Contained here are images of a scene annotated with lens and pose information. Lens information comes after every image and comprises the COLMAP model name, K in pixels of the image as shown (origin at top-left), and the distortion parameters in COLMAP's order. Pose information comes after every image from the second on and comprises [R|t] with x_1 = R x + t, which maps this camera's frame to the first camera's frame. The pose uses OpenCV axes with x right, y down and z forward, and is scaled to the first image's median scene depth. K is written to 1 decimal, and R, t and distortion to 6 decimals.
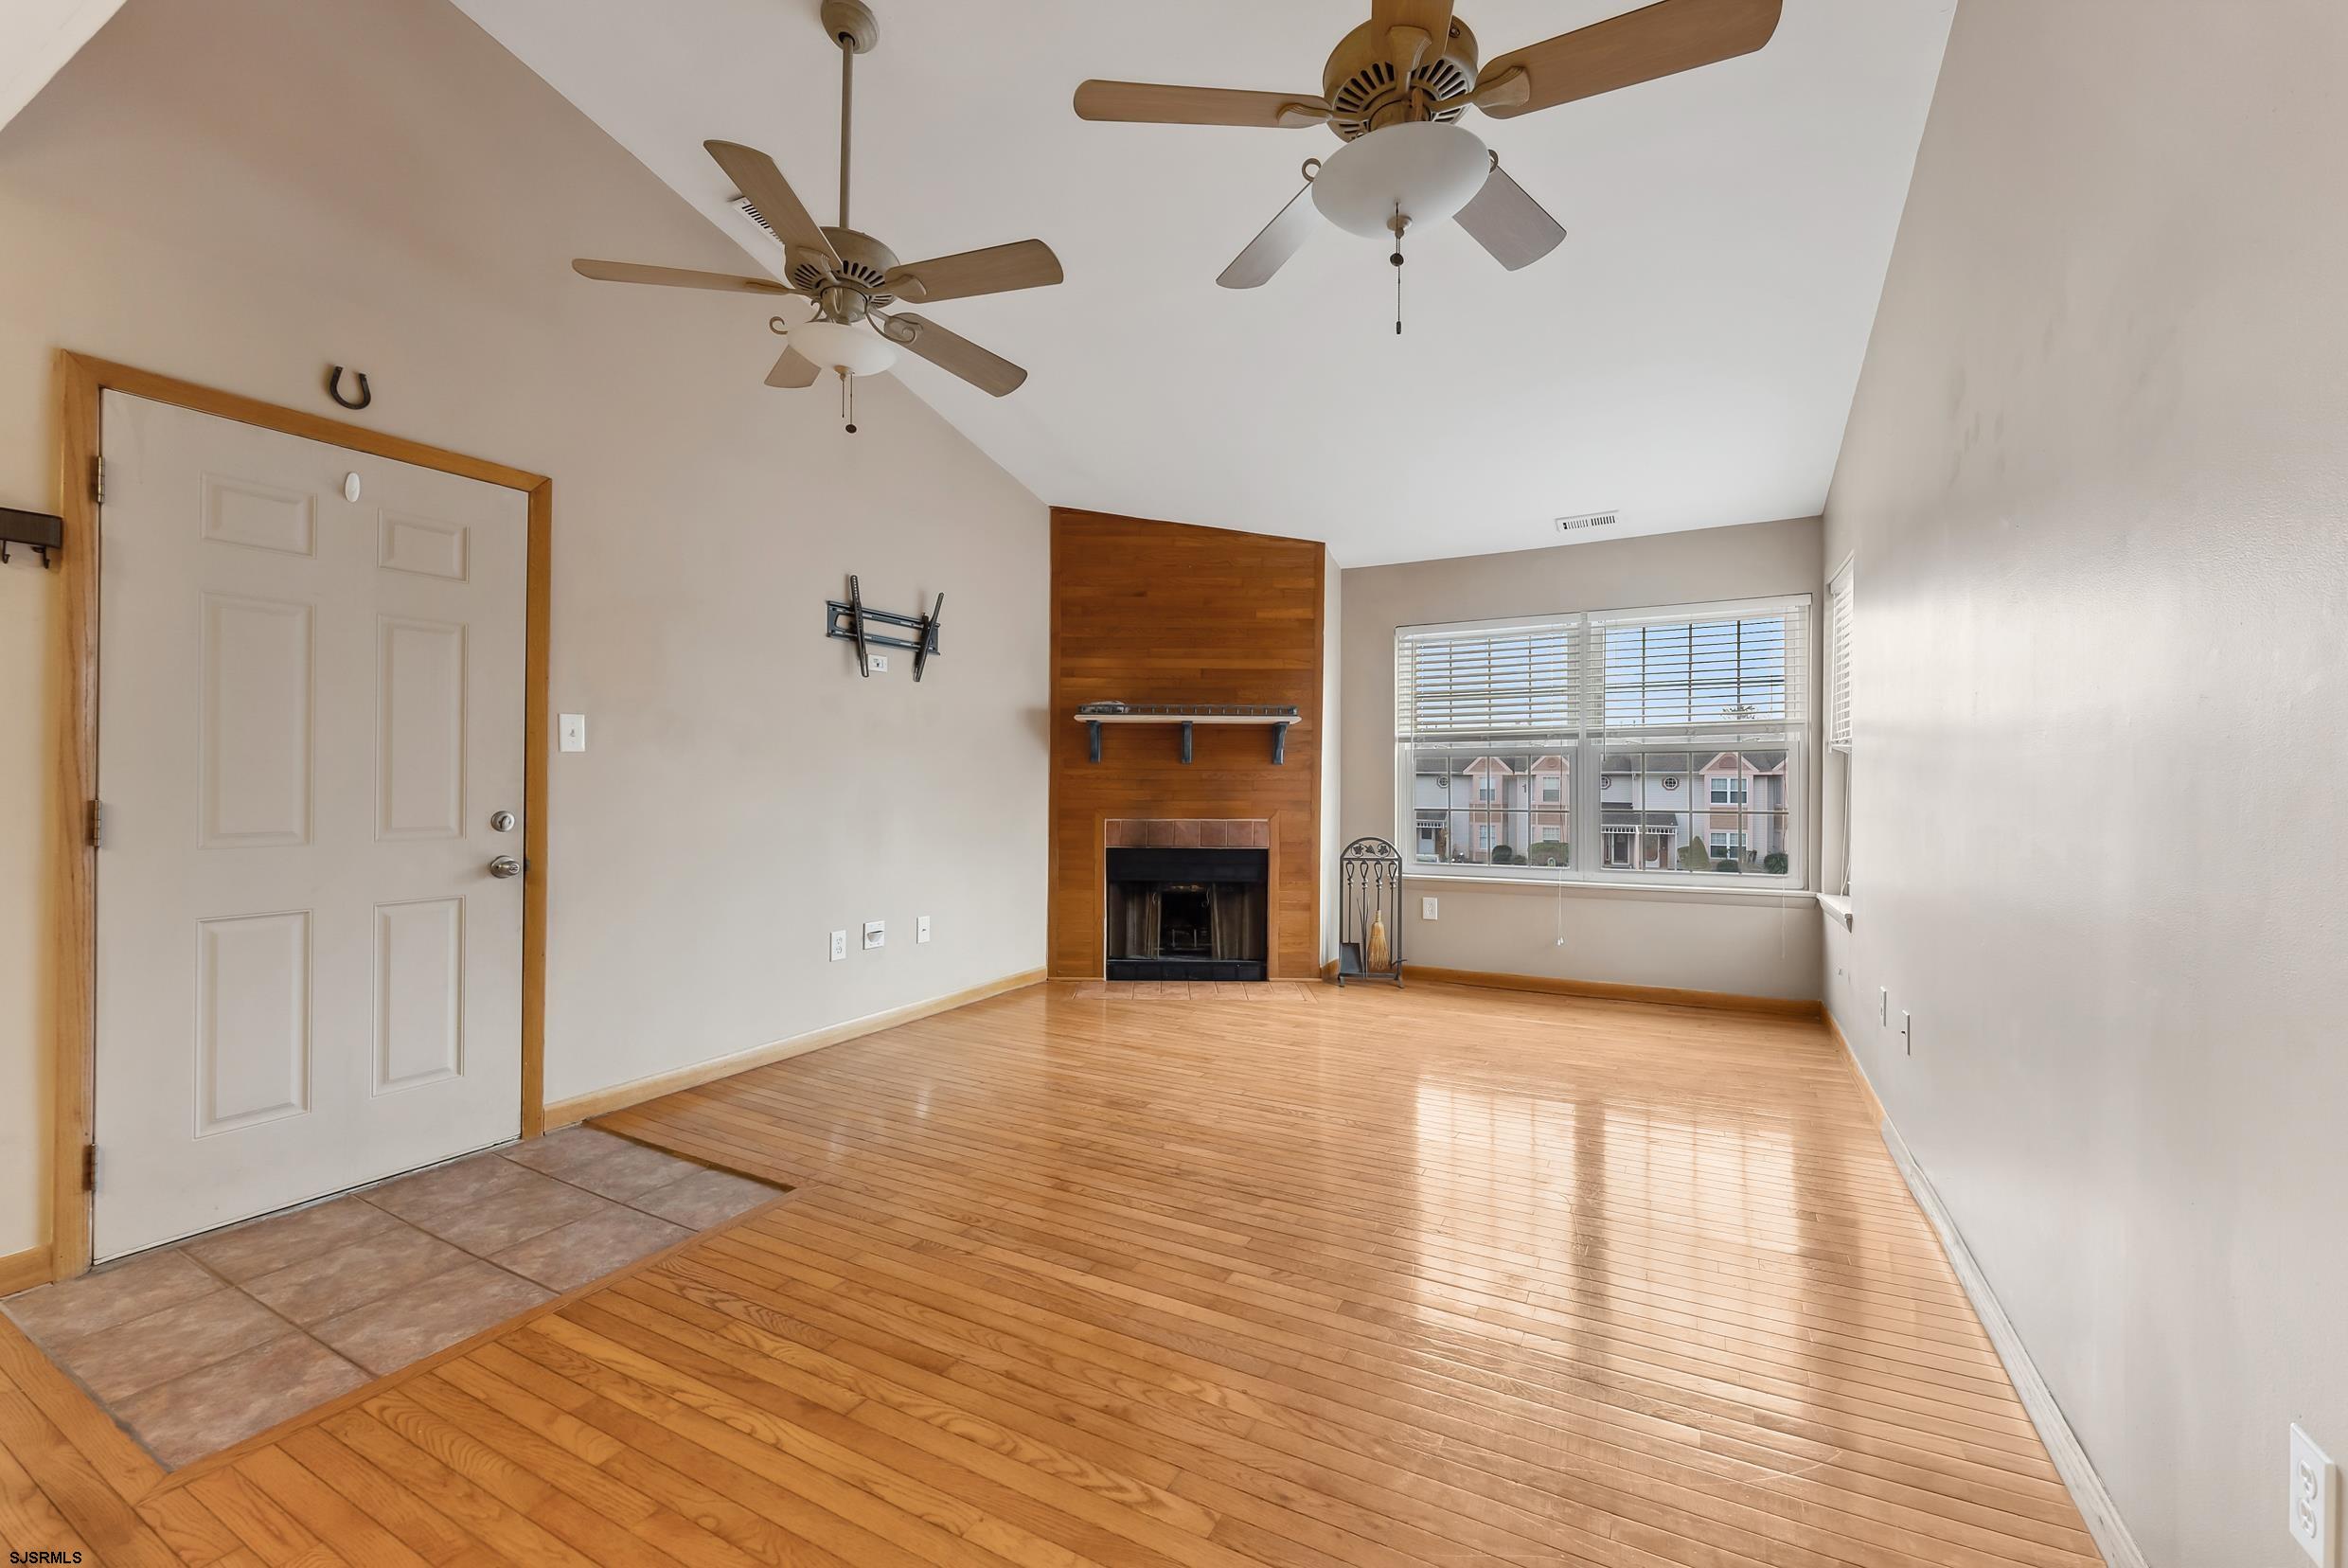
lens RADIAL K [[946.4, 0, 1173.4], [0, 946.4, 780.3], [0, 0, 1]] dist [0.000735, -0.000220]
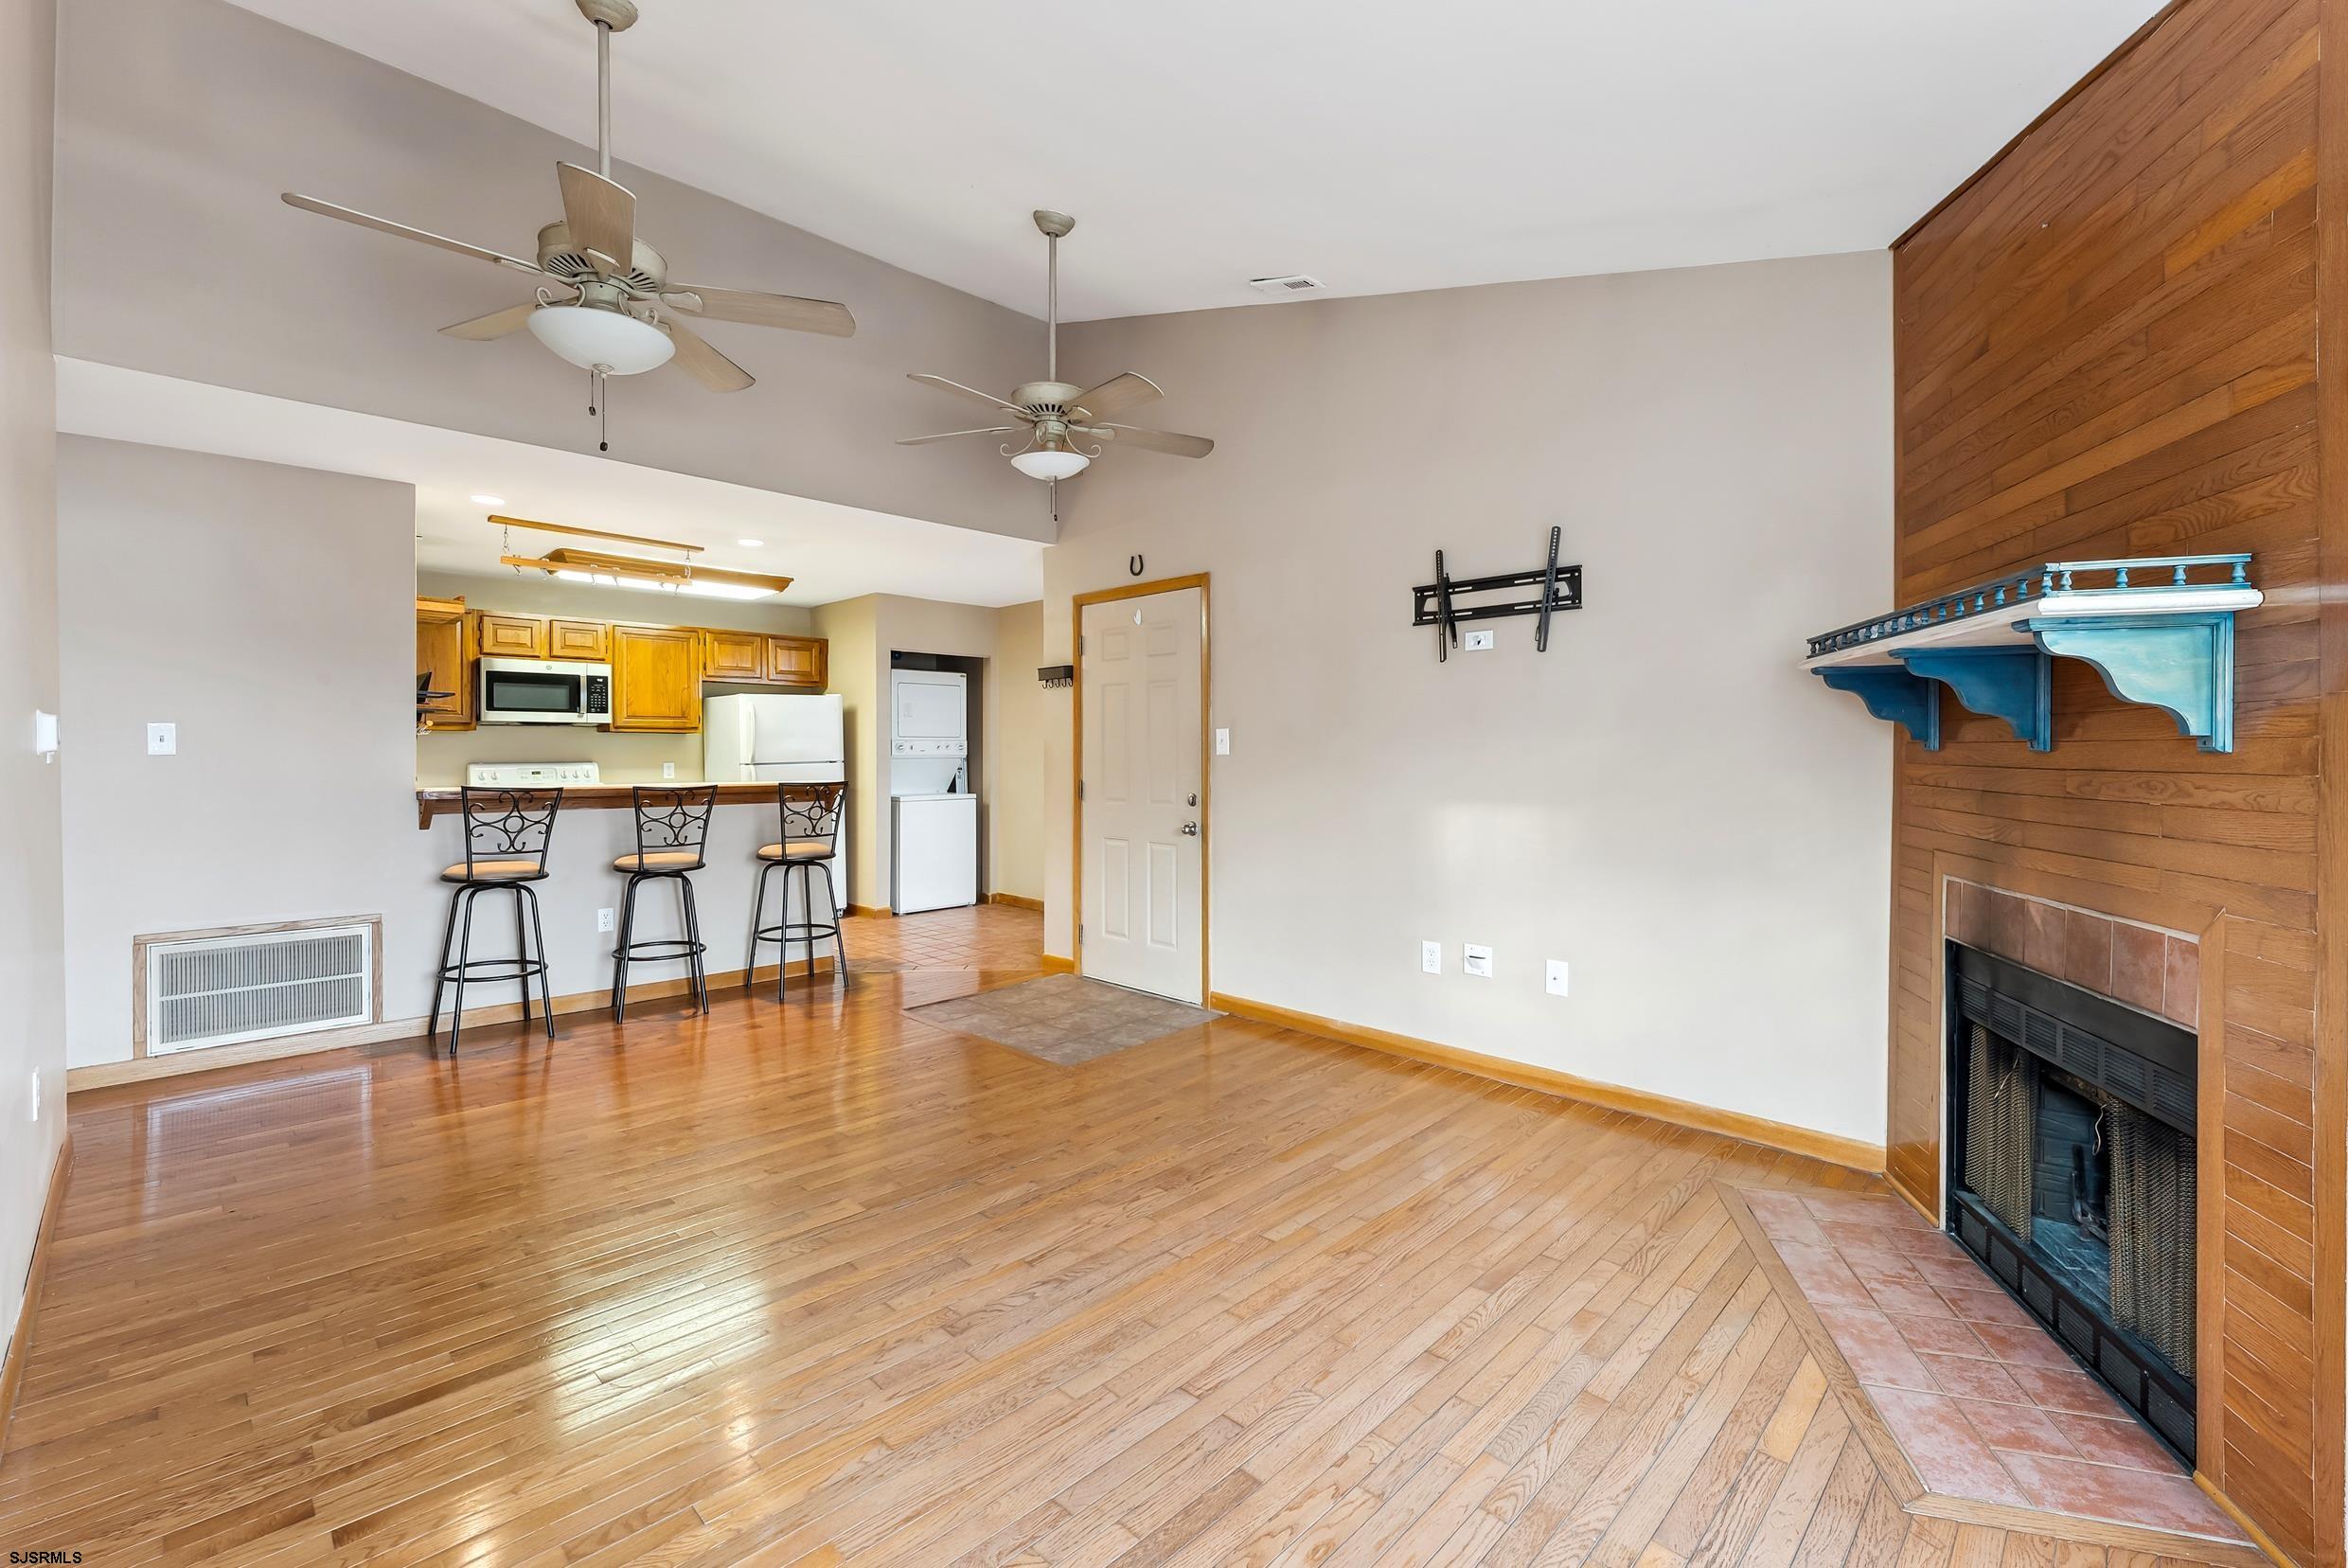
lens RADIAL K [[1003.2, 0, 1166.7], [0, 1003.2, 757.6], [0, 0, 1]] dist [-0.001592, -0.000030]
pose [[-0.280890, 0.000423, -0.959740, 0.588572], [-0.001045, 0.999999, 0.000747, -0.018027], [0.959739, 0.001213, -0.280889, 0.924812]]
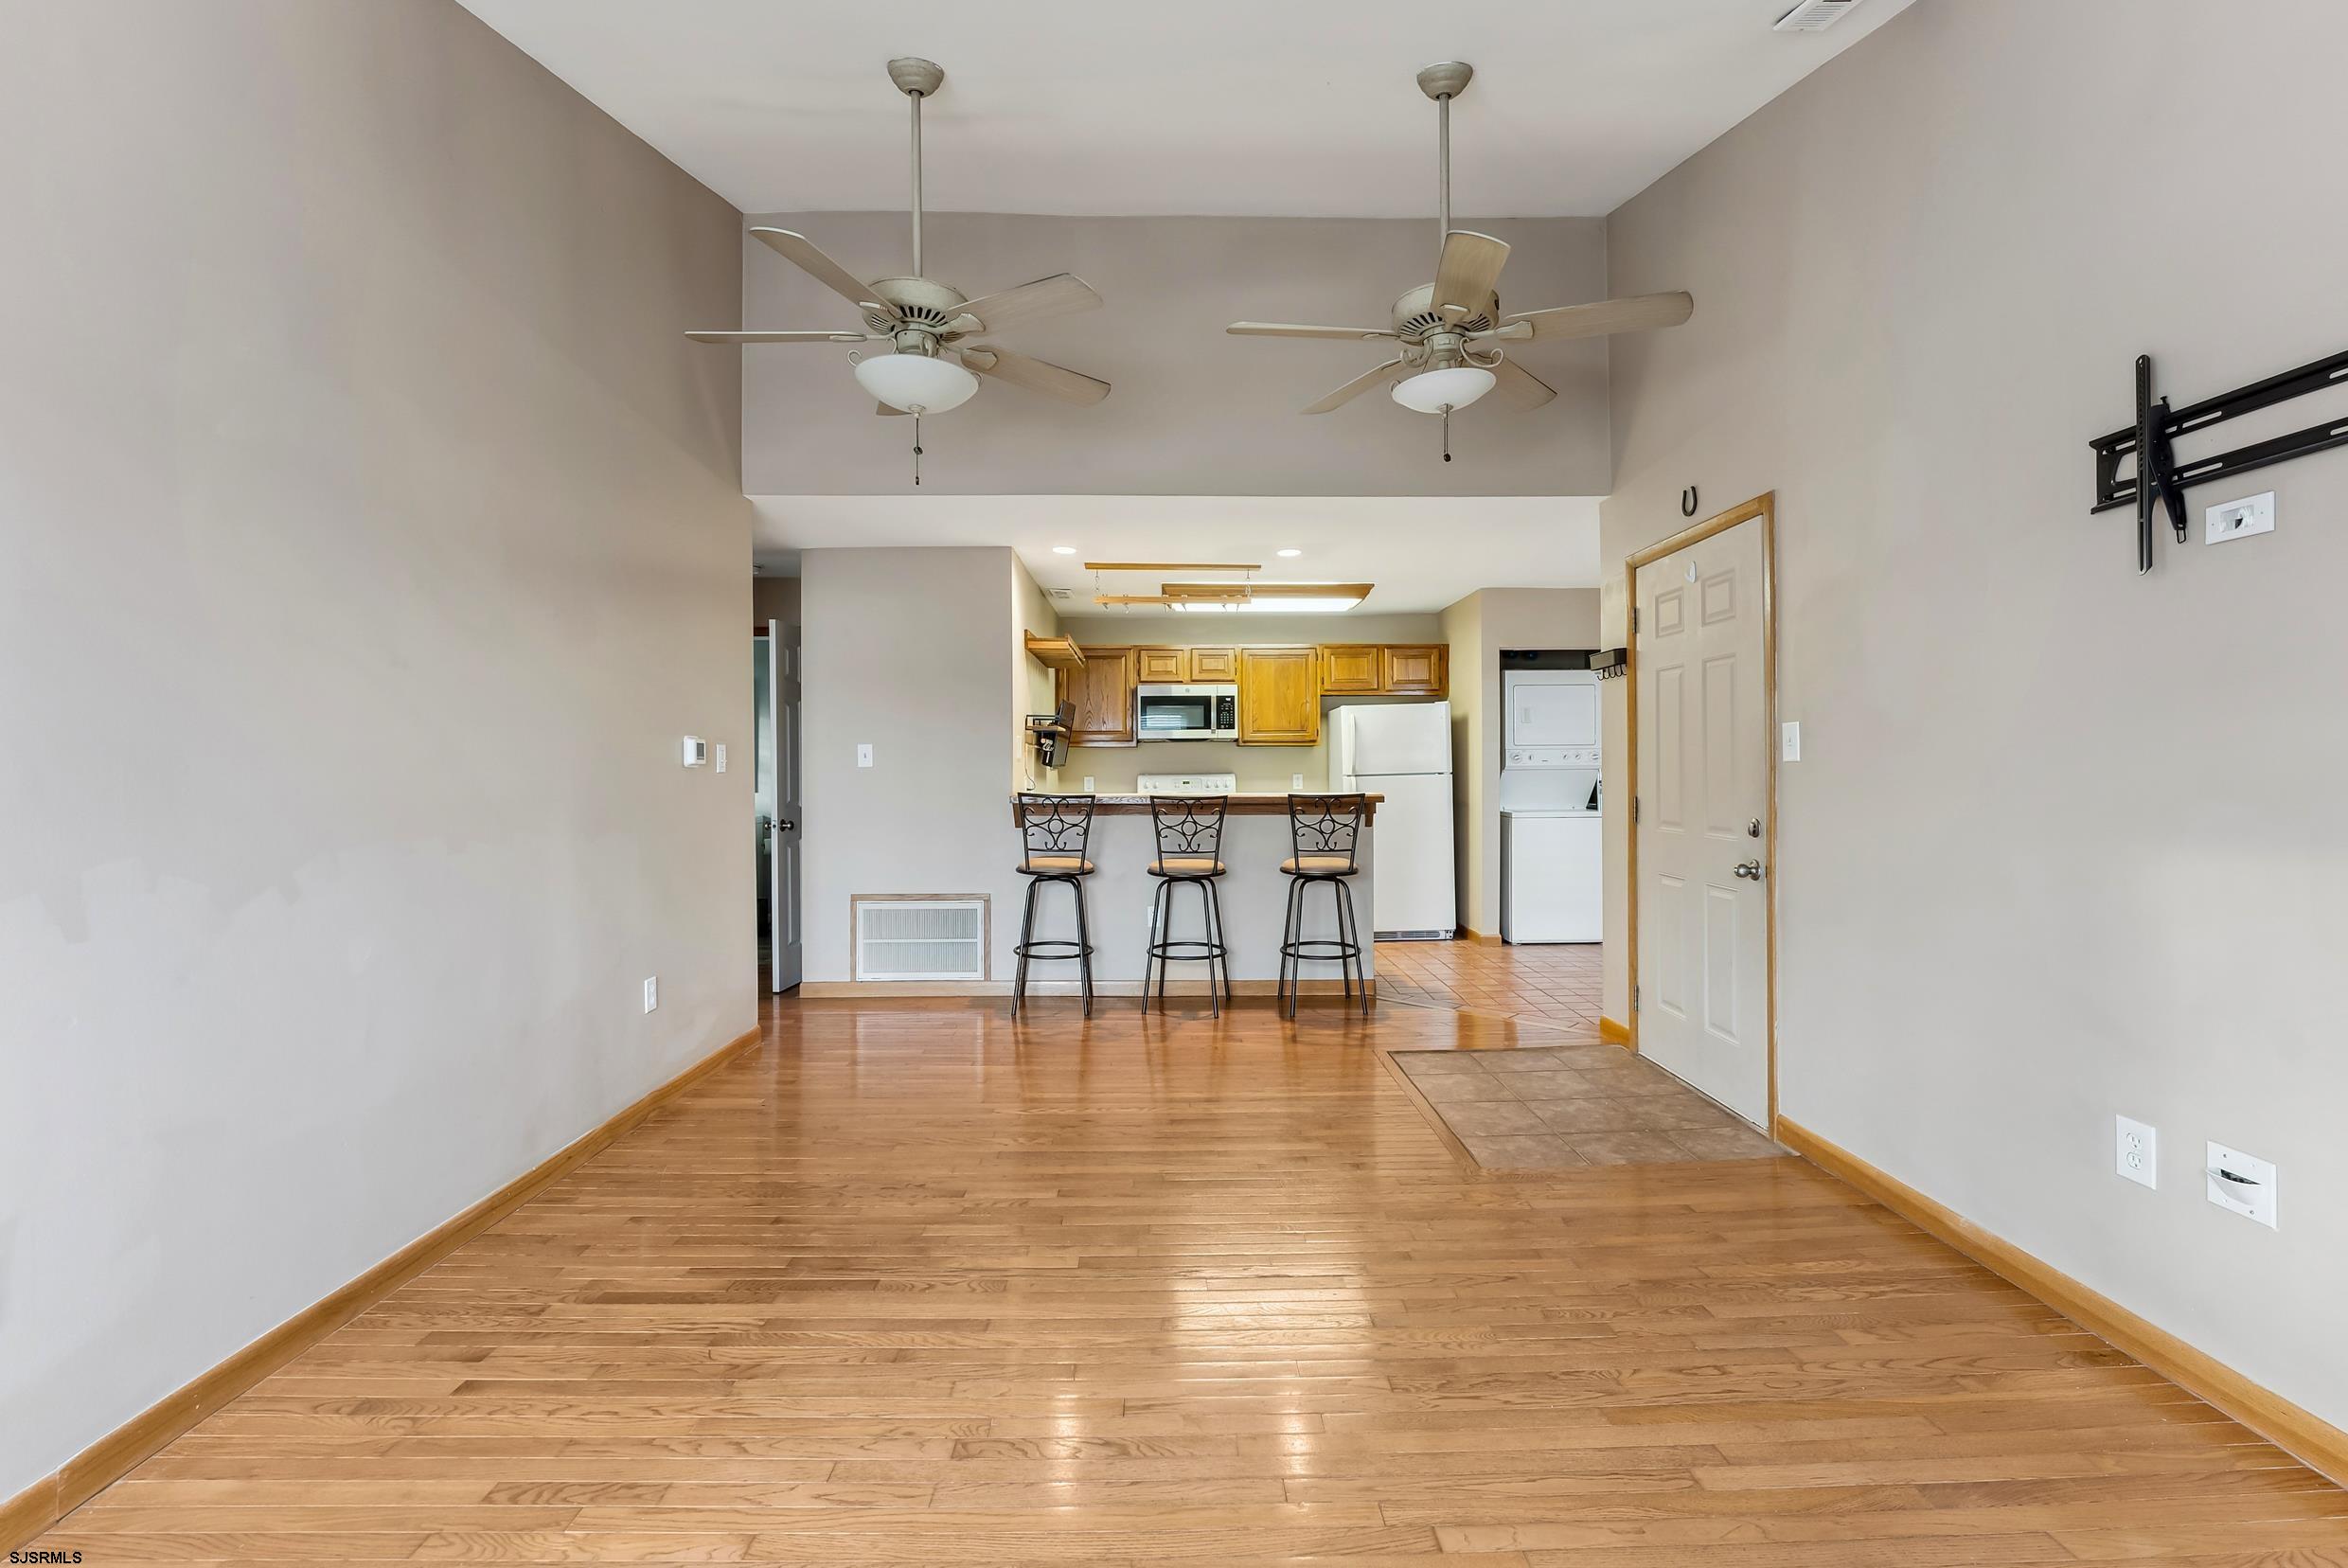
lens RADIAL K [[997.7, 0, 1168.3], [0, 997.7, 770.7], [0, 0, 1]] dist [-0.002339, -0.000251]
pose [[-0.873037, 0.001650, -0.487651, 0.278999], [0.001481, 0.999999, 0.000732, -0.015258], [0.487651, -0.000083, -0.873038, 1.079590]]
